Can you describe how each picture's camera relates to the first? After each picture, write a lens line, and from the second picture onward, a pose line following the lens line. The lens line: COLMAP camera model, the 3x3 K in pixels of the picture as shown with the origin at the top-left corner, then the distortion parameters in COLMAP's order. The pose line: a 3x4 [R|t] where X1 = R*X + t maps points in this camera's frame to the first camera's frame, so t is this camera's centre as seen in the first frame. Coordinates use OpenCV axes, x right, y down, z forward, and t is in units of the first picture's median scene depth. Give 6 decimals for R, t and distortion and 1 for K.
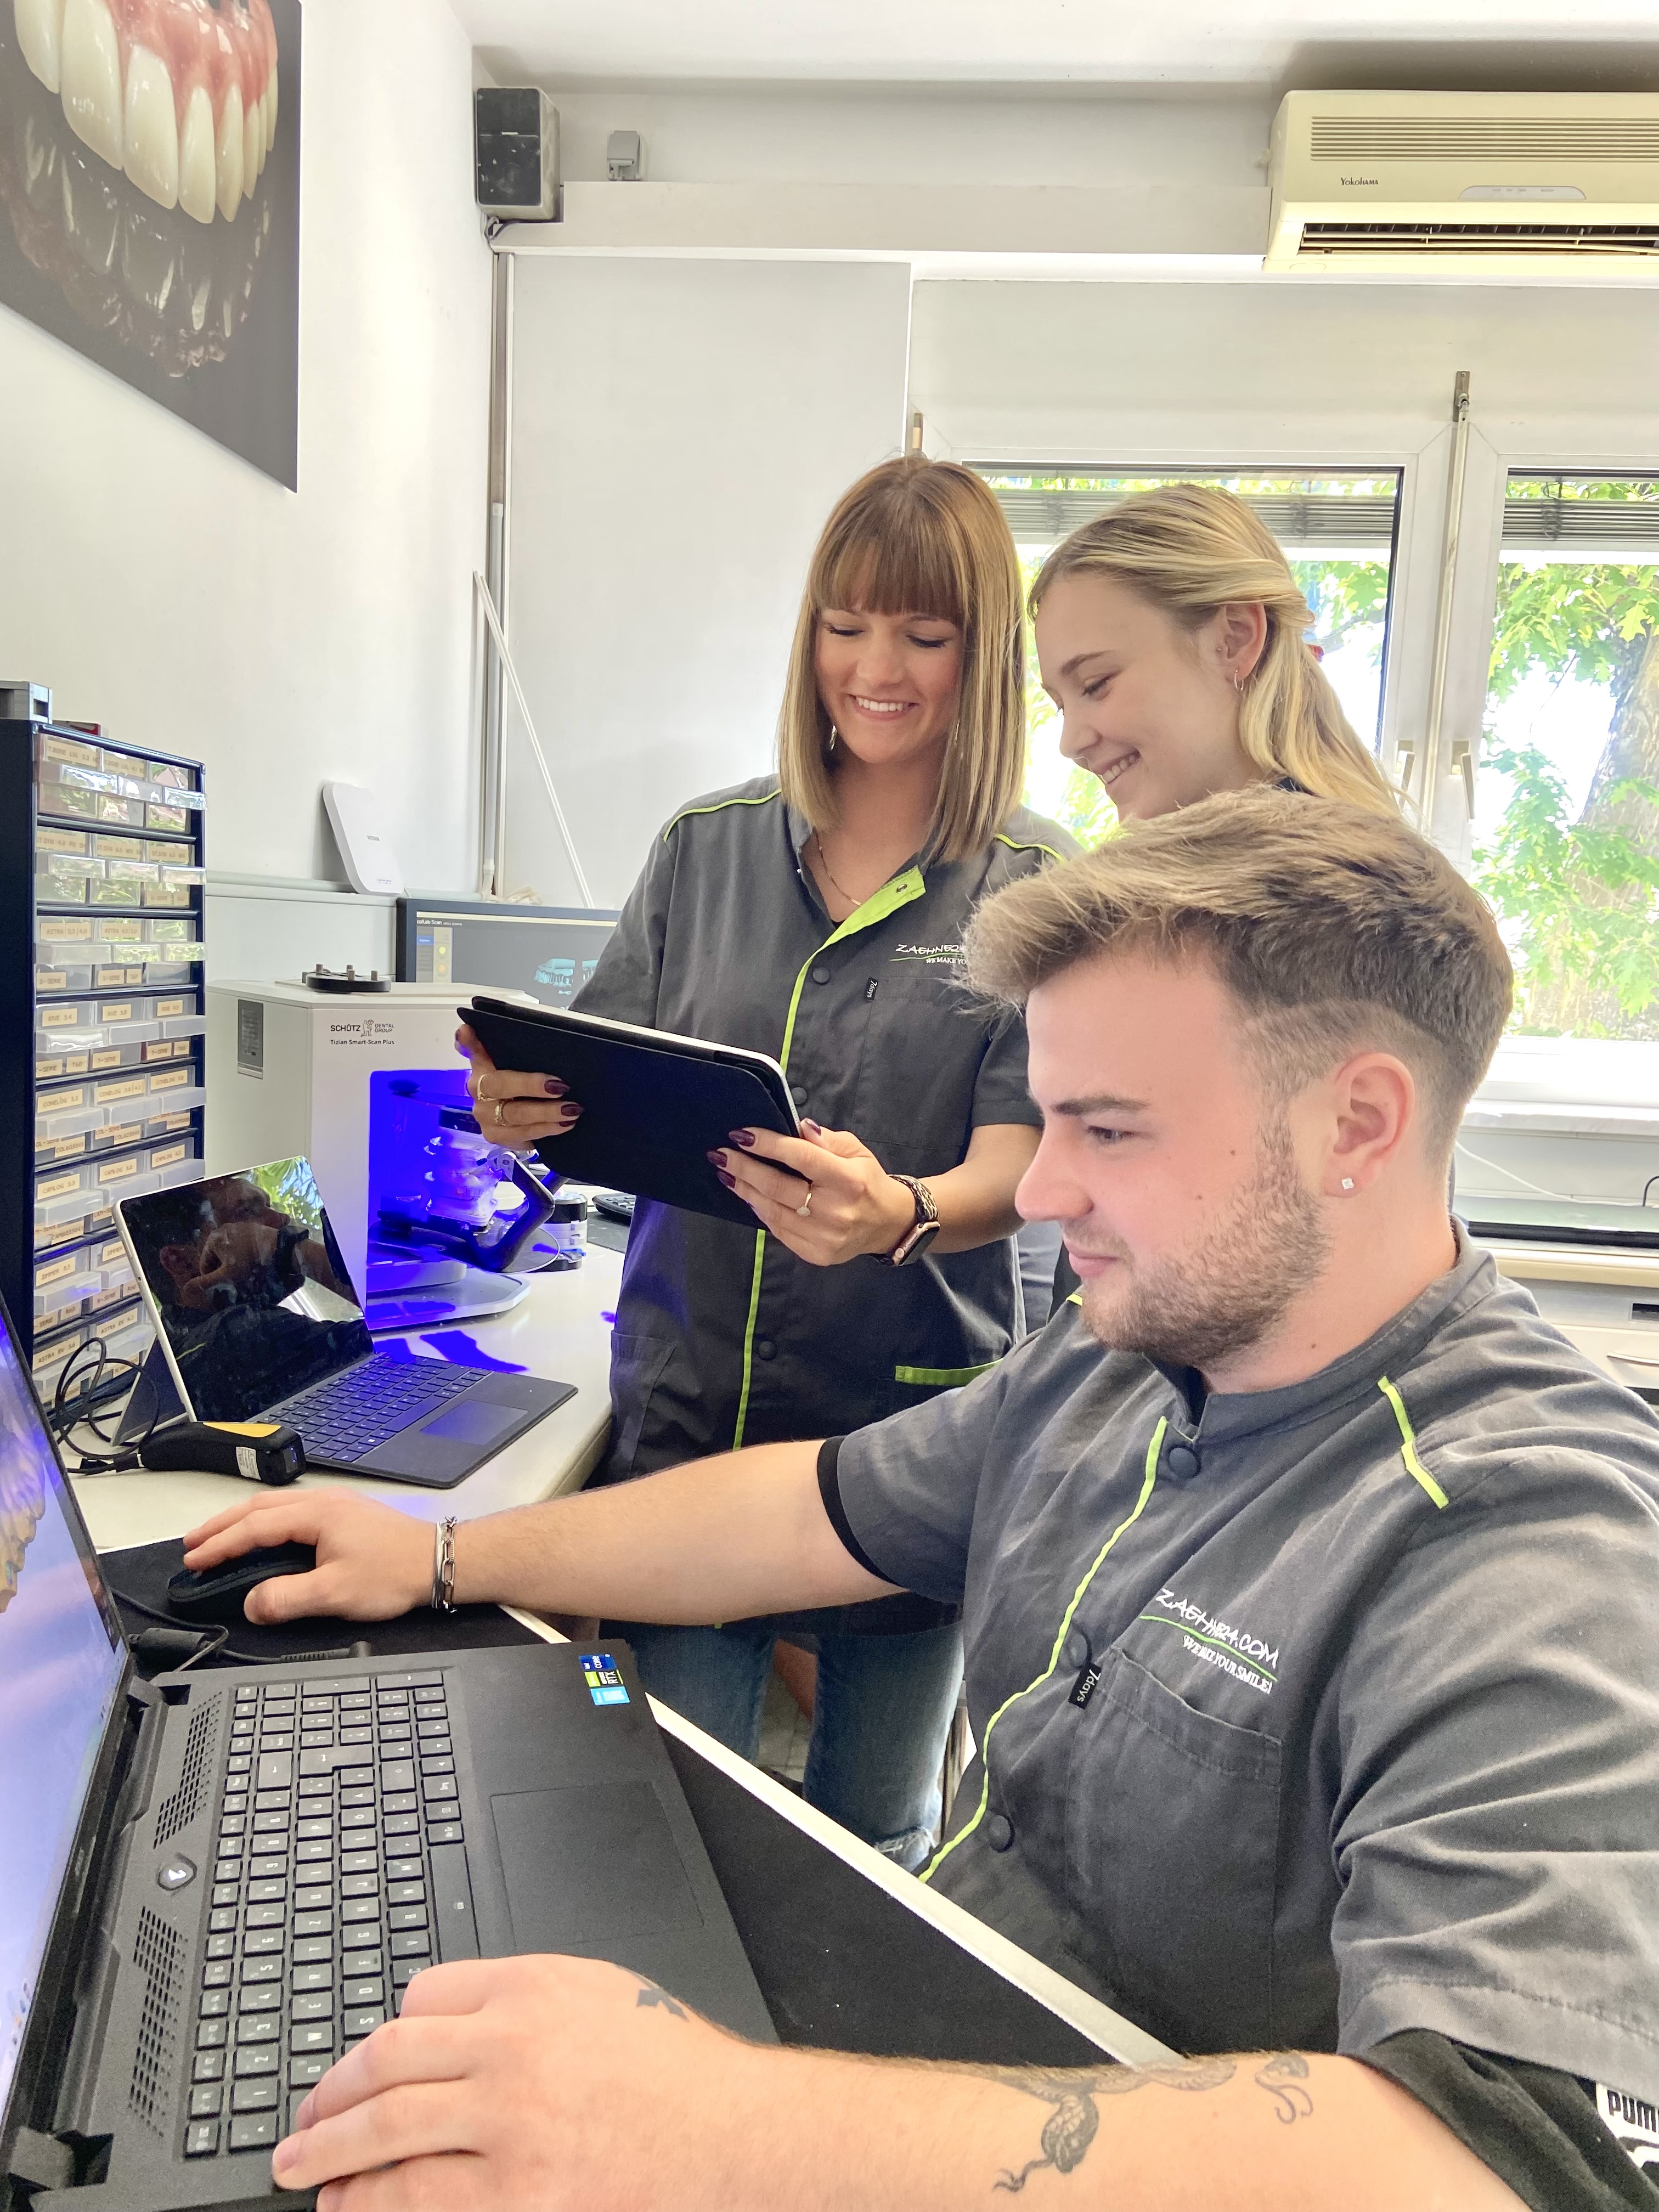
lens RADIAL K [[1679.2, 0, 829.5], [0, 1679.2, 1106.0], [0, 0, 1]] dist [0.133769, -0.183416]
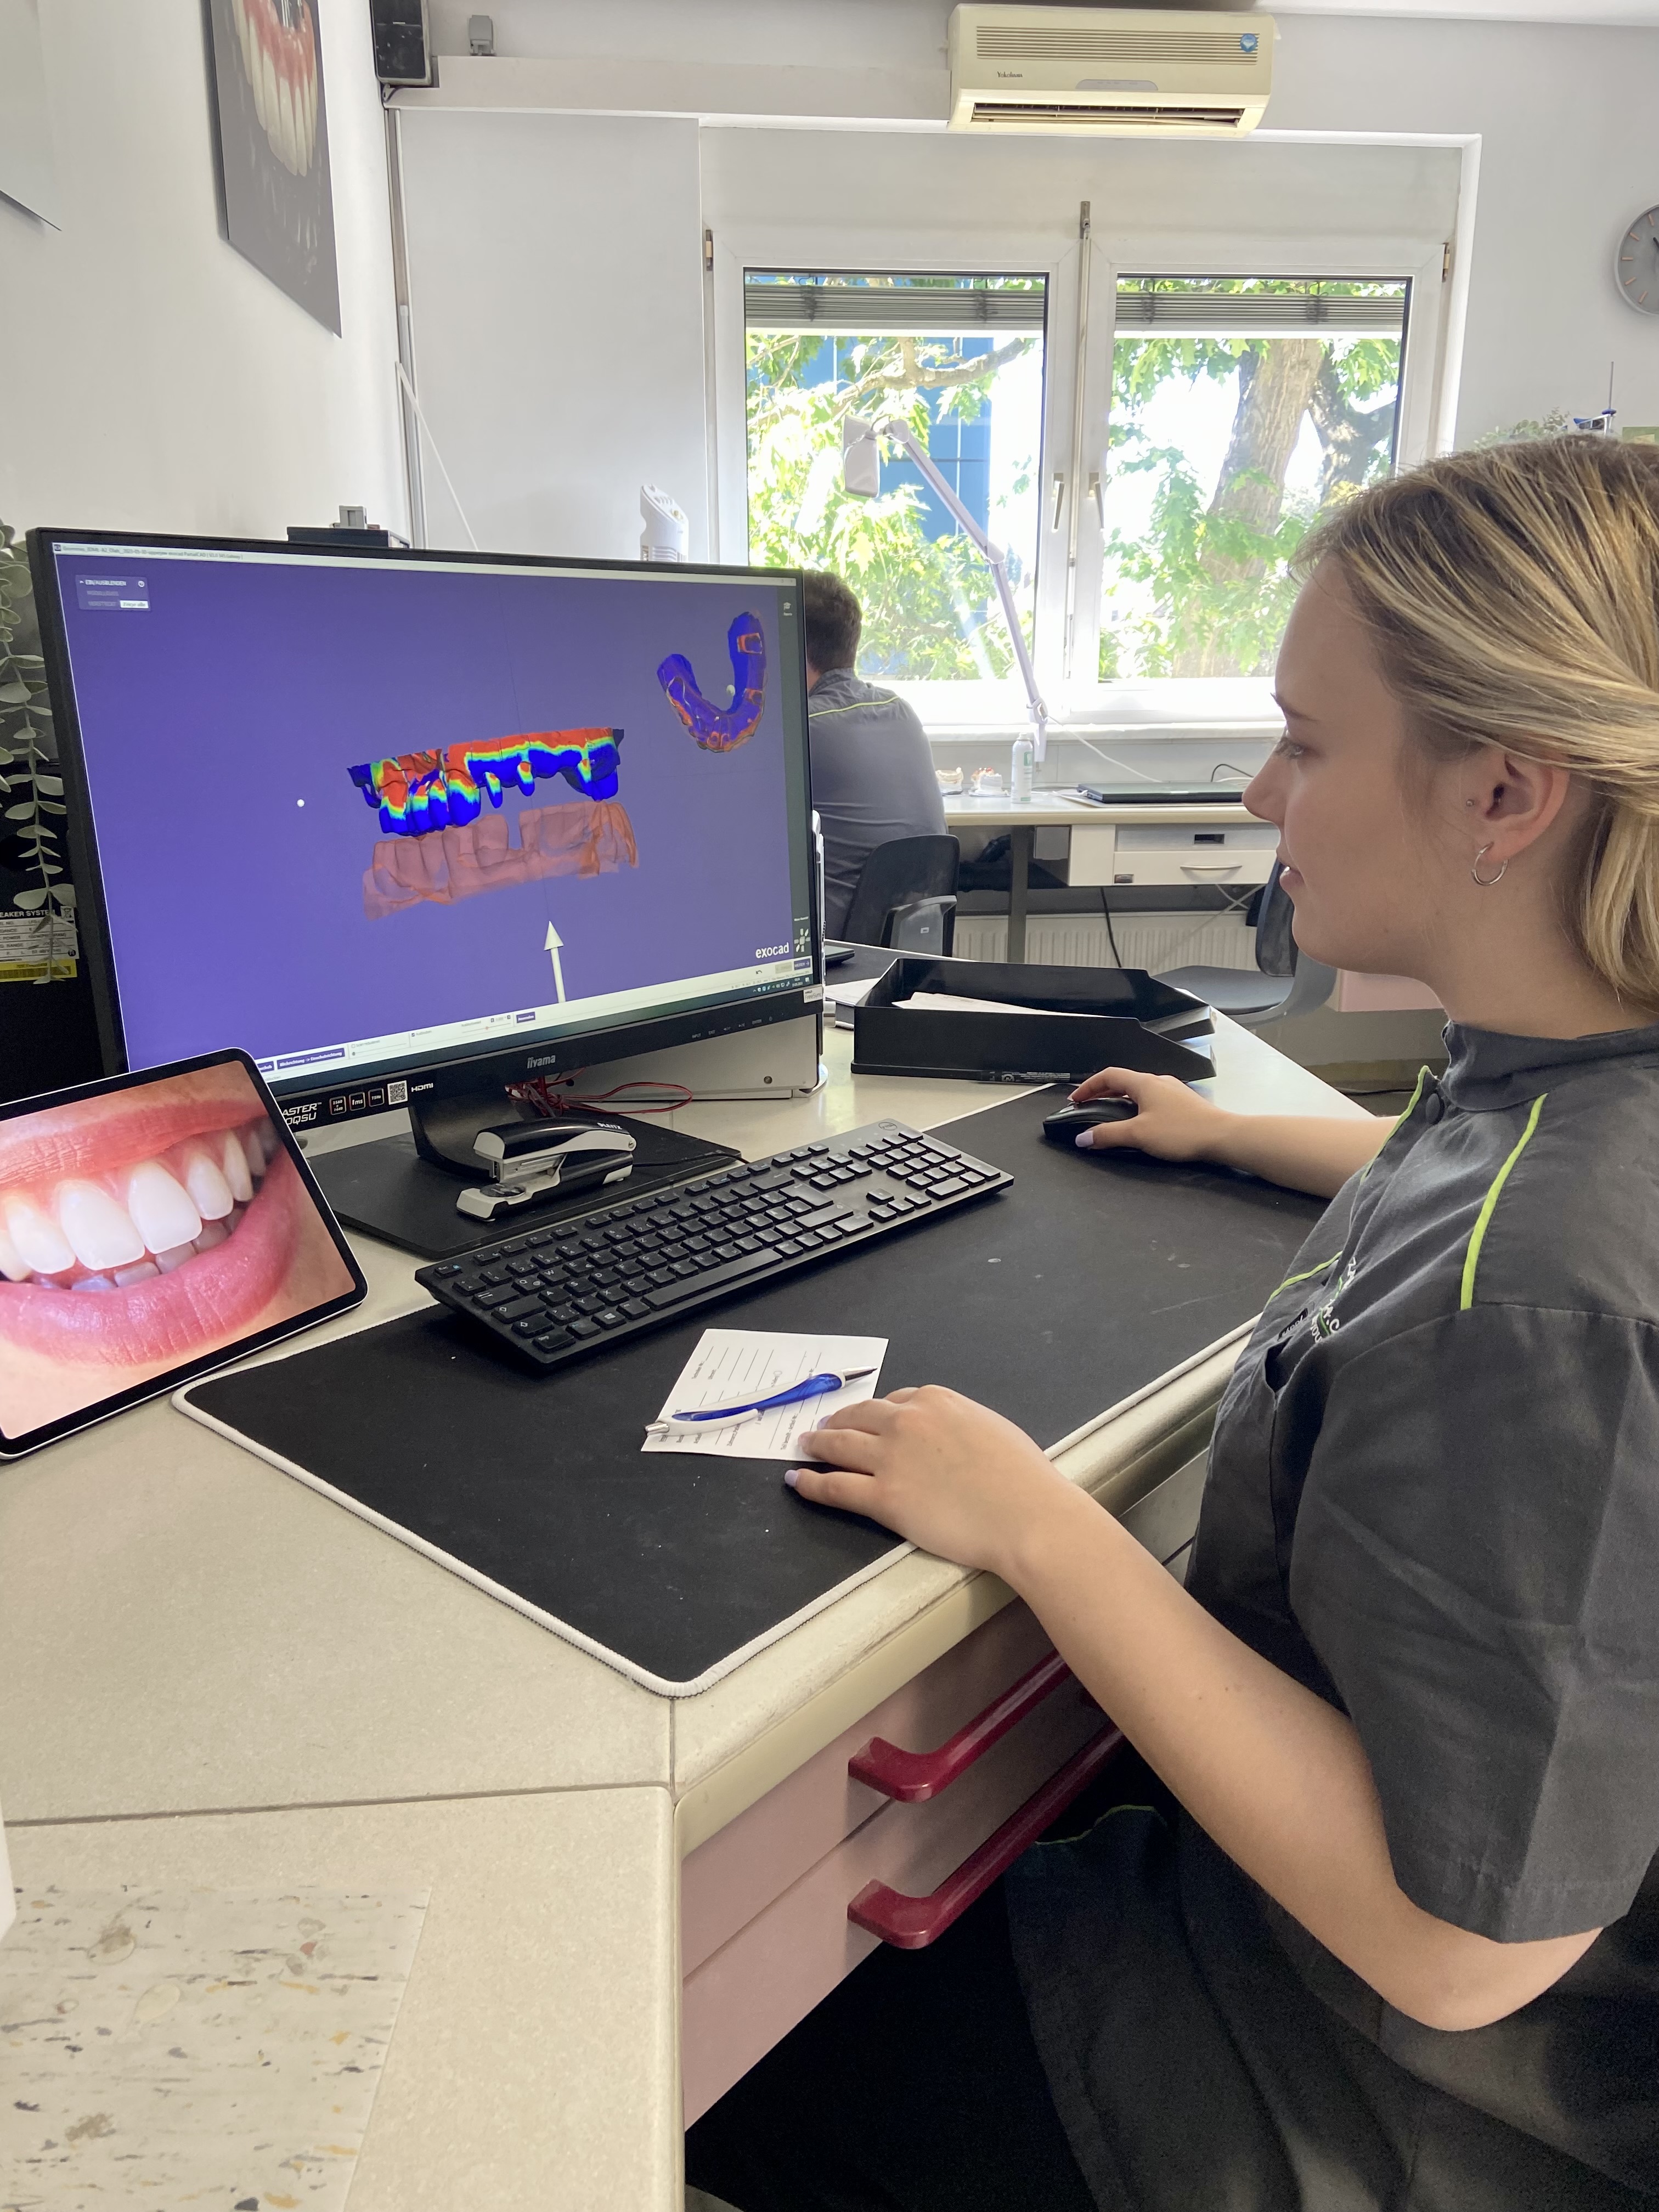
lens RADIAL K [[1679.2, 0, 829.5], [0, 1679.2, 1106.0], [0, 0, 1]] dist [0.133769, -0.183416]
pose [[0.983199, -0.091069, 0.158198, -0.138420], [0.062901, 0.982607, 0.174722, 0.051985], [-0.171358, -0.161835, 0.971826, -0.482748]]
